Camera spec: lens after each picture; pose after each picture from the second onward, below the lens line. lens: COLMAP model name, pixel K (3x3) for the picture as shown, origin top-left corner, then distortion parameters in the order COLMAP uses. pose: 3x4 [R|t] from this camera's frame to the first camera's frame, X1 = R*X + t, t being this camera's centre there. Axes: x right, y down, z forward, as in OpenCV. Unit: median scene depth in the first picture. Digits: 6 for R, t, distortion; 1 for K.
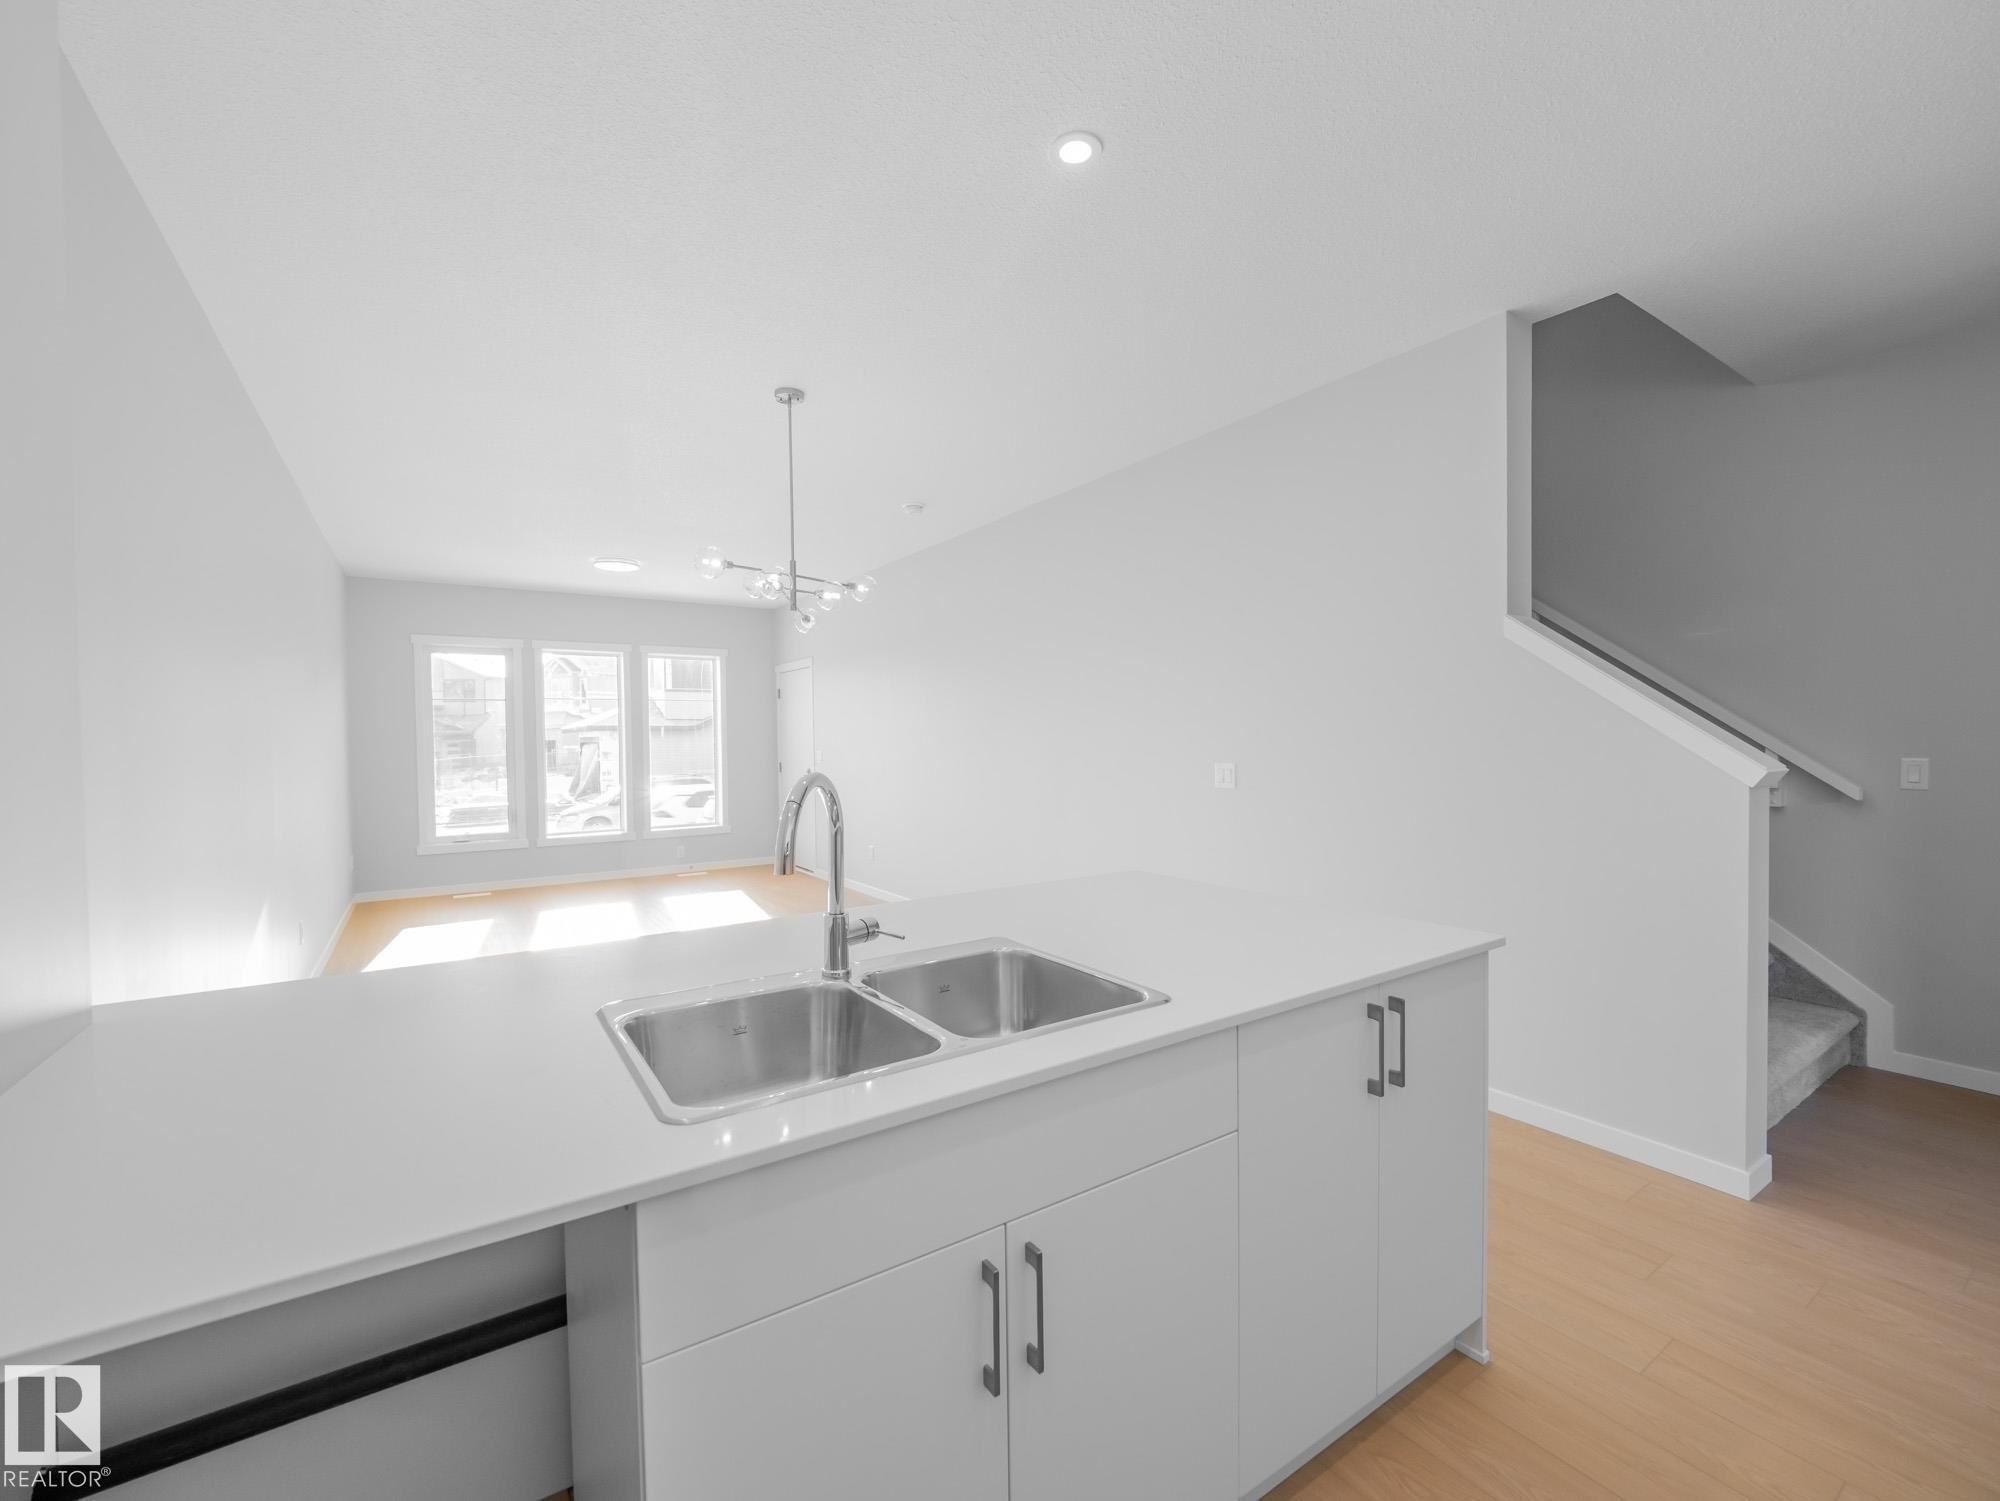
lens RADIAL K [[842.3, 0, 992.5], [0, 842.3, 758.0], [0, 0, 1]] dist [0.000359, -0.003054]
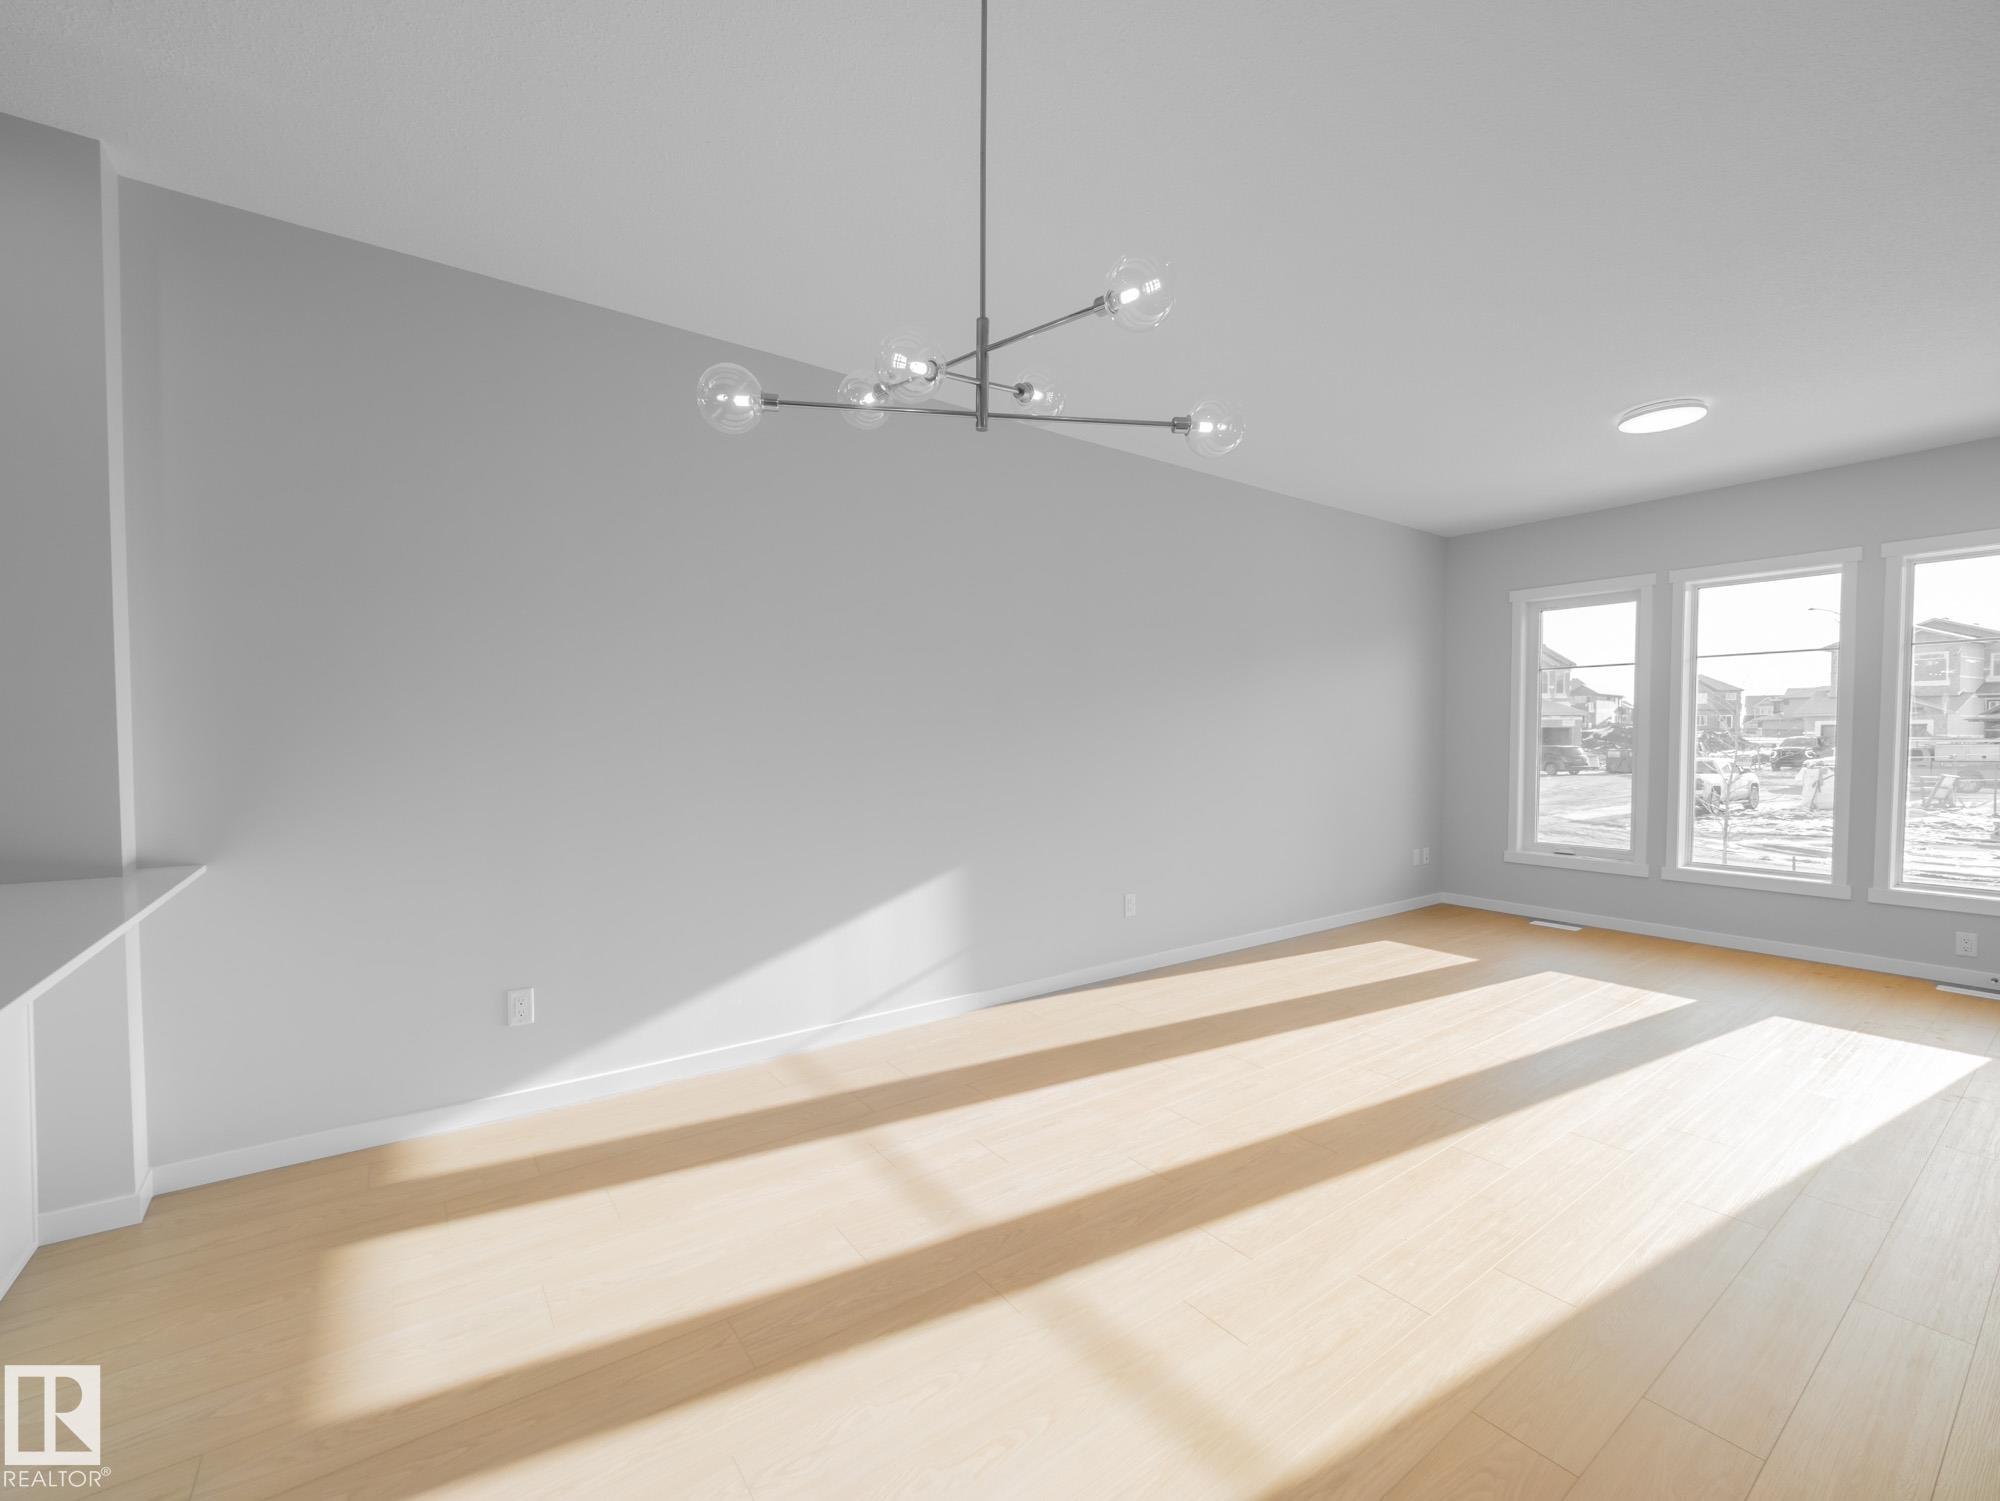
lens RADIAL K [[842.3, 0, 998.4], [0, 842.3, 756.4], [0, 0, 1]] dist [0.000359, -0.003054]
pose [[0.052785, 0.036966, -0.997921, 0.093314], [-0.023501, 0.999084, 0.035766, -0.003483], [0.998329, 0.021564, 0.053605, 0.389079]]
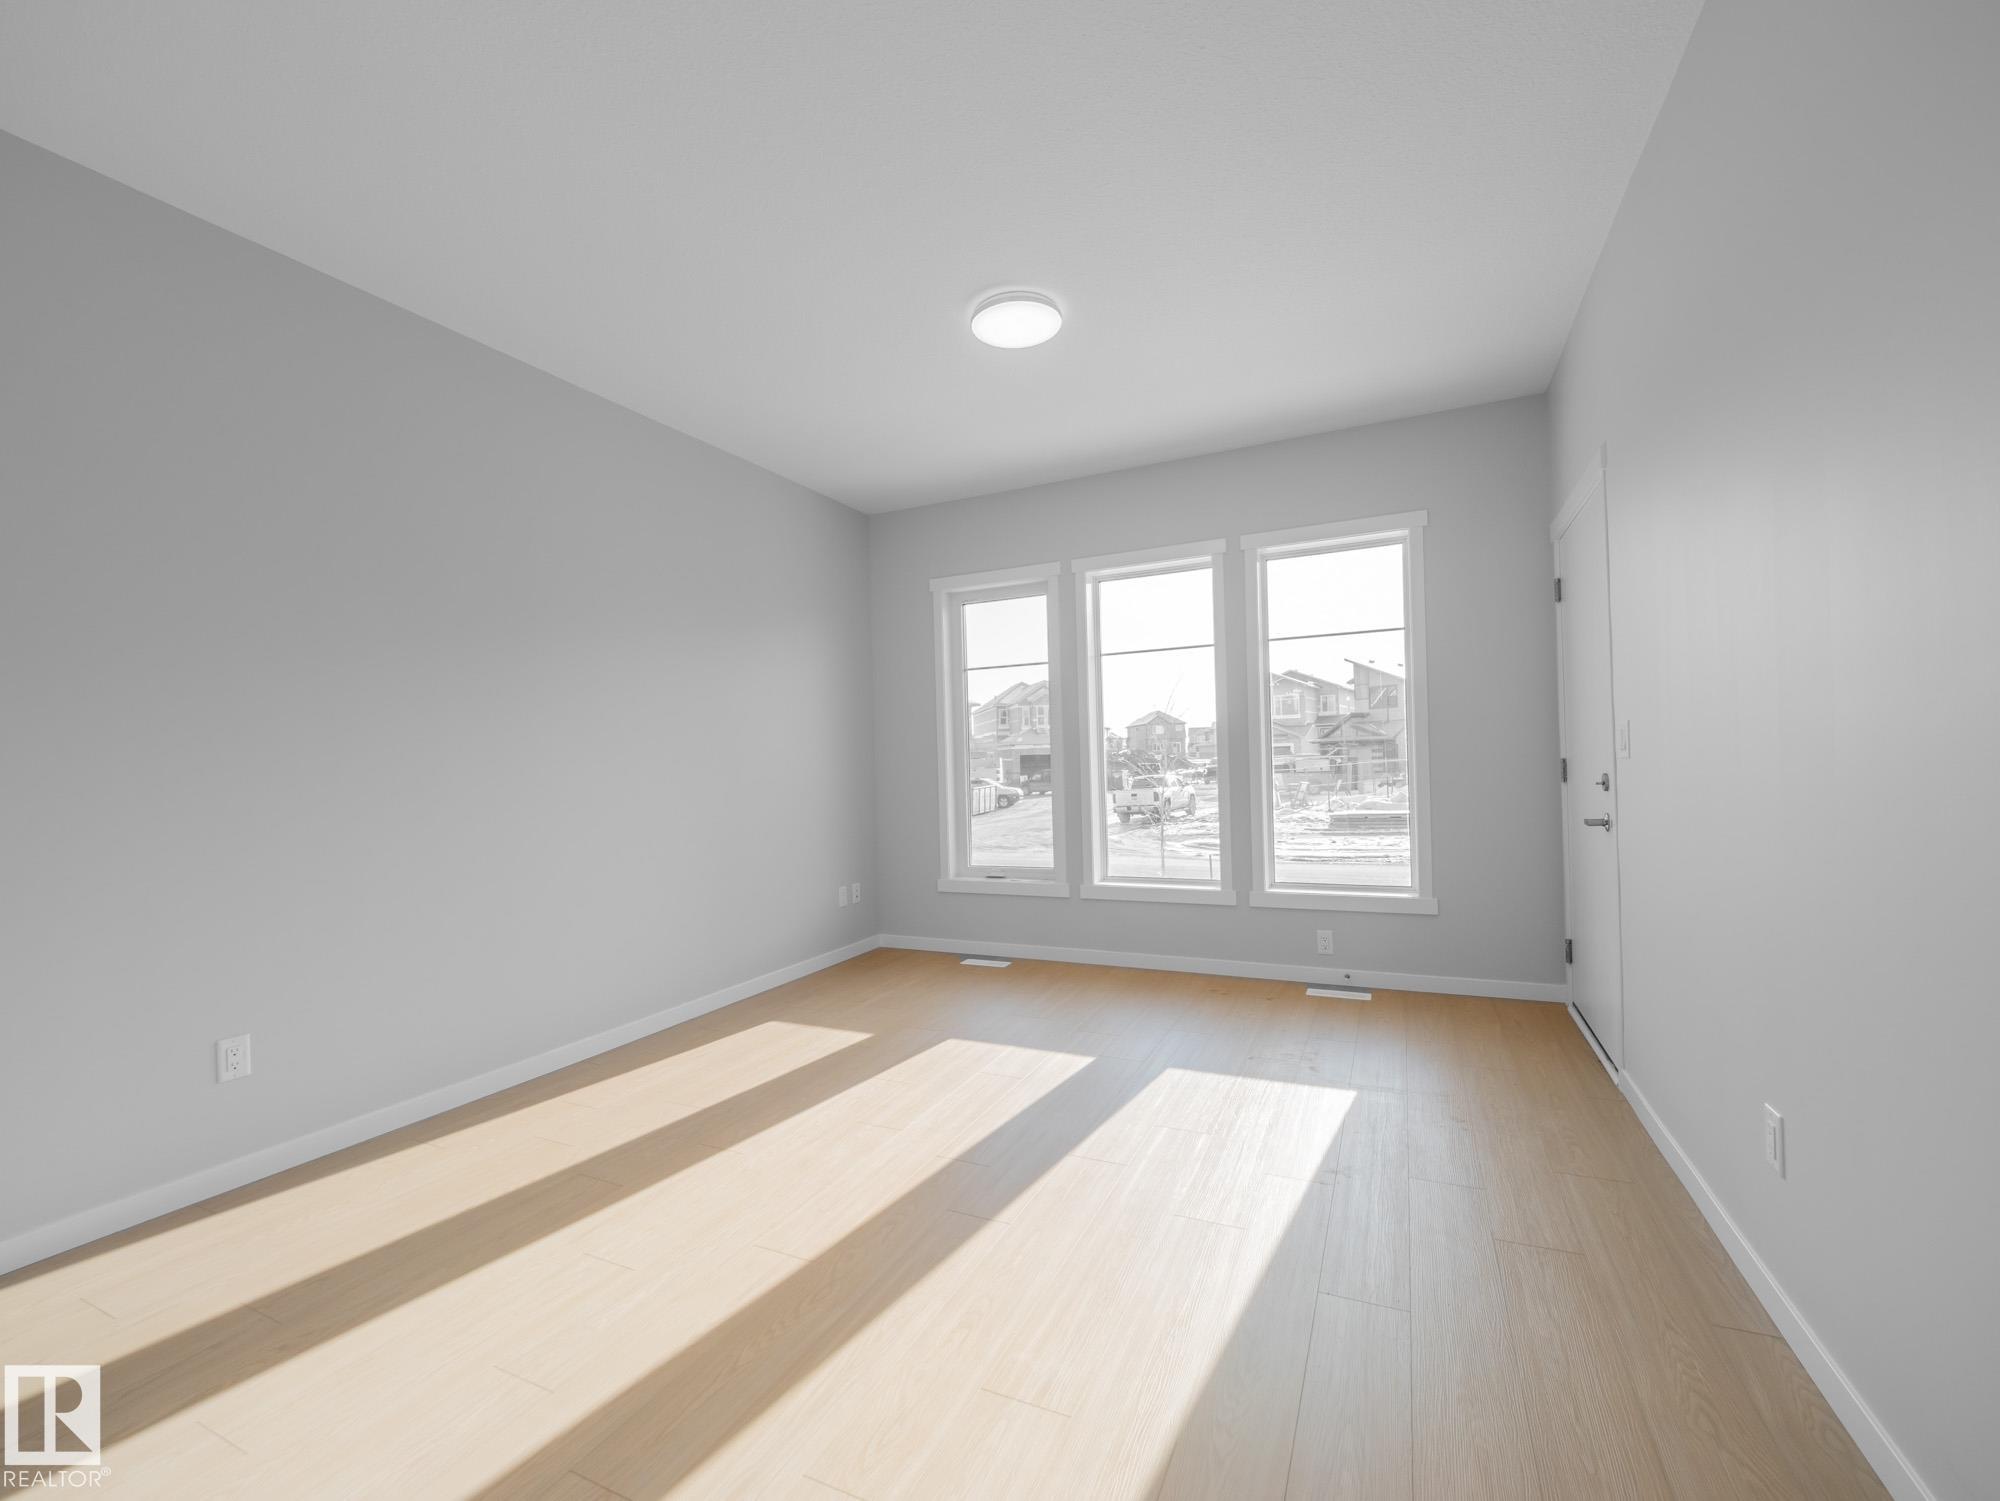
lens RADIAL K [[842.3, 0, 982.1], [0, 842.3, 744.6], [0, 0, 1]] dist [0.000359, -0.003054]
pose [[0.511911, -0.023321, -0.858722, -0.047874], [0.003736, 0.999682, -0.024922, 0.009121], [0.859030, 0.009549, 0.511835, 0.568597]]
